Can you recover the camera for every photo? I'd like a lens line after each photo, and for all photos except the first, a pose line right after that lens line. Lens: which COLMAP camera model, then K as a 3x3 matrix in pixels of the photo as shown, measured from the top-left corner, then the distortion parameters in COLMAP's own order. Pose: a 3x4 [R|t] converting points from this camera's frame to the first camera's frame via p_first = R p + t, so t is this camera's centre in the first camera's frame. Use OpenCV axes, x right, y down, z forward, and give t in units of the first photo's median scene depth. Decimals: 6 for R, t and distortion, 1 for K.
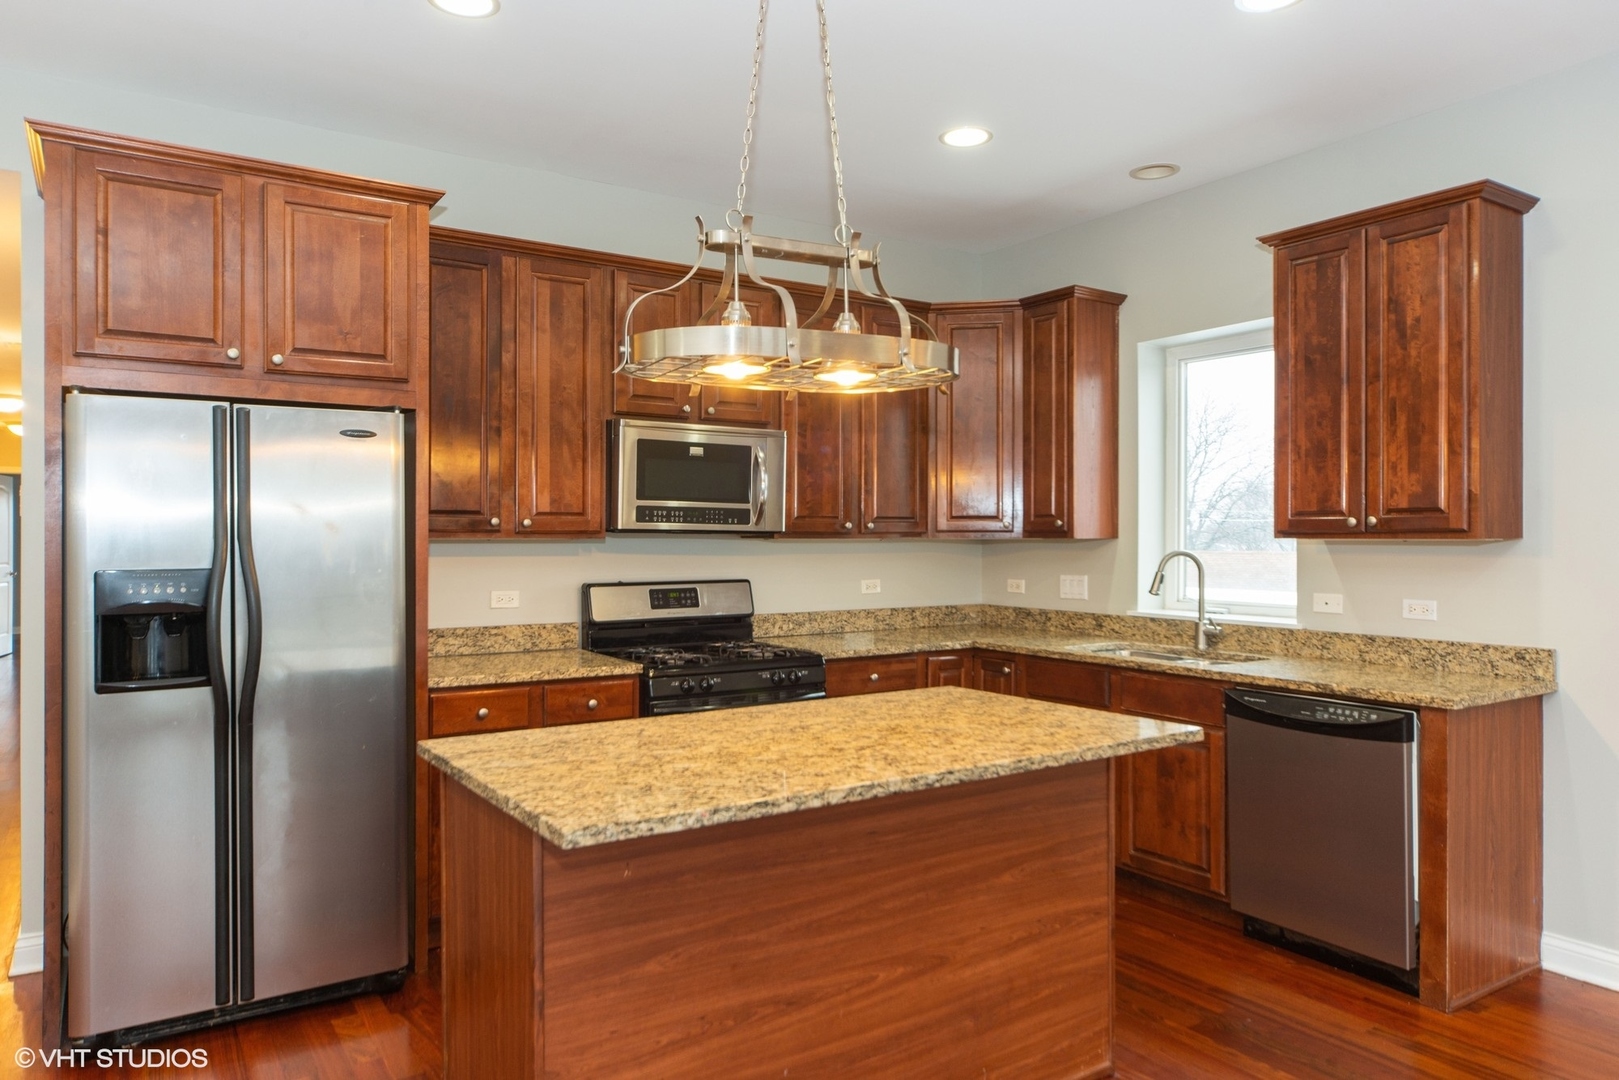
lens RADIAL K [[1086.8, 0, 810.7], [0, 1086.8, 537.1], [0, 0, 1]] dist [-0.005043, 0.004612]
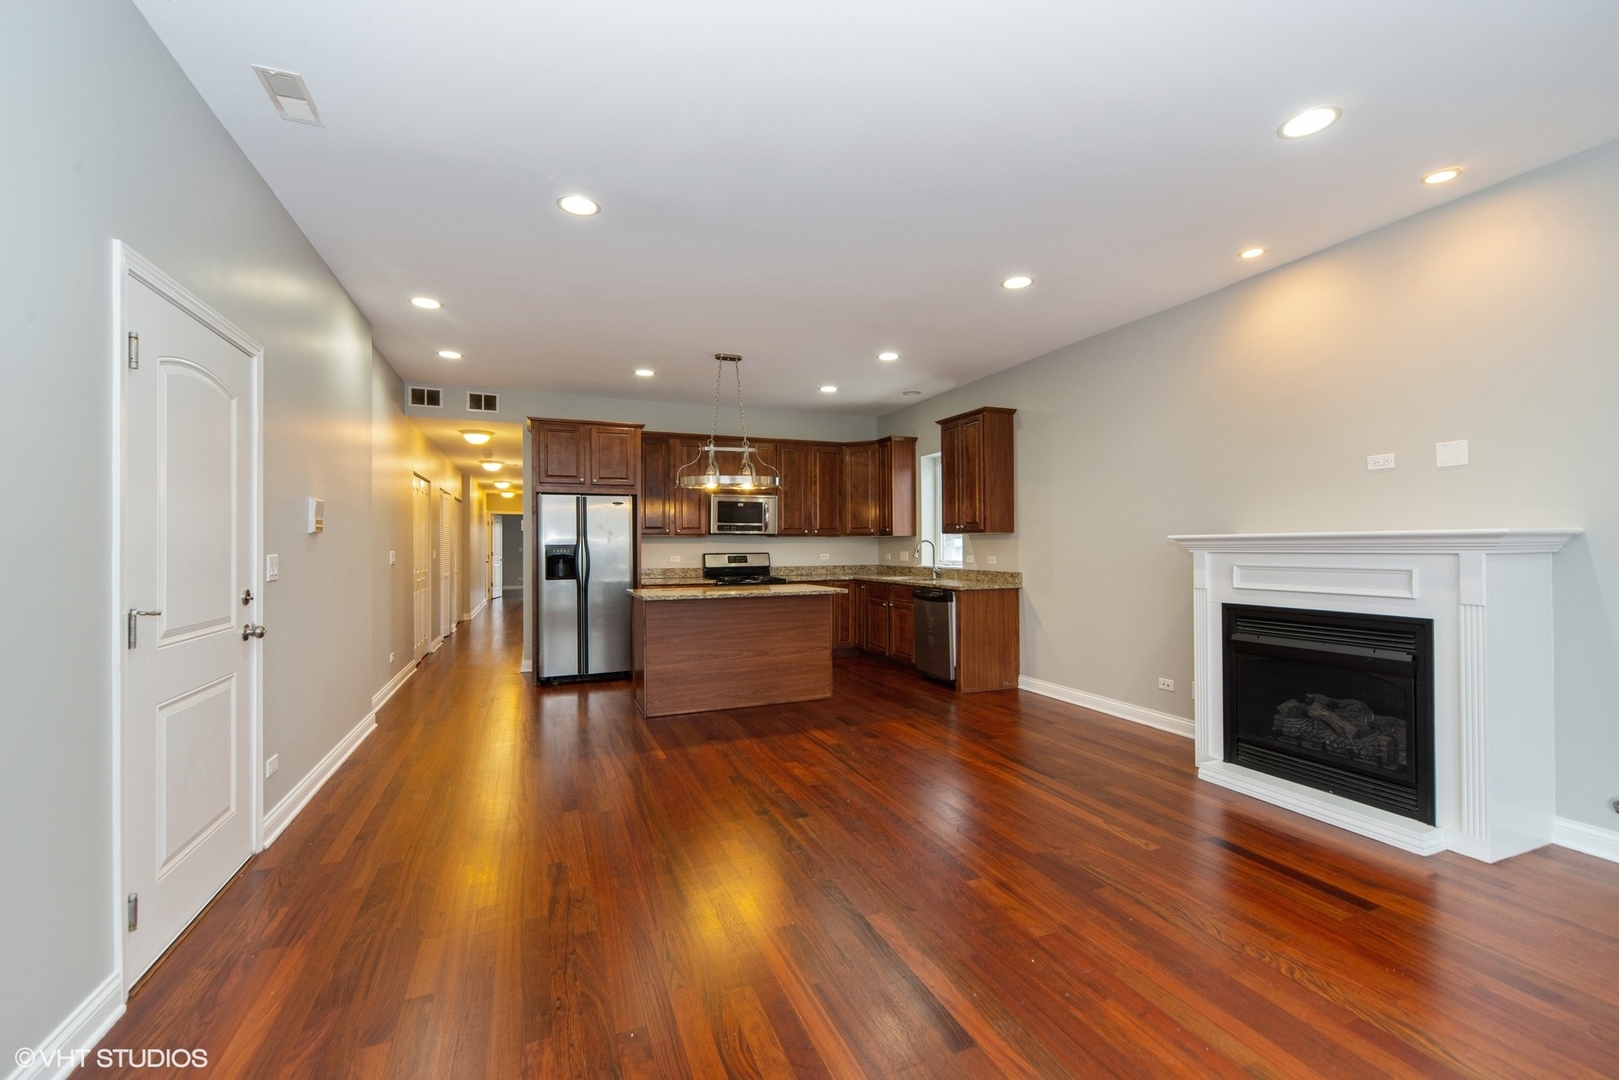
lens RADIAL K [[691.0, 0, 808.3], [0, 691.0, 543.1], [0, 0, 1]] dist [-0.000277, -0.000025]
pose [[0.980392, -0.007767, -0.196903, 0.459725], [0.007206, 0.999968, -0.003566, 0.028479], [0.196924, 0.002078, 0.980416, -0.765641]]
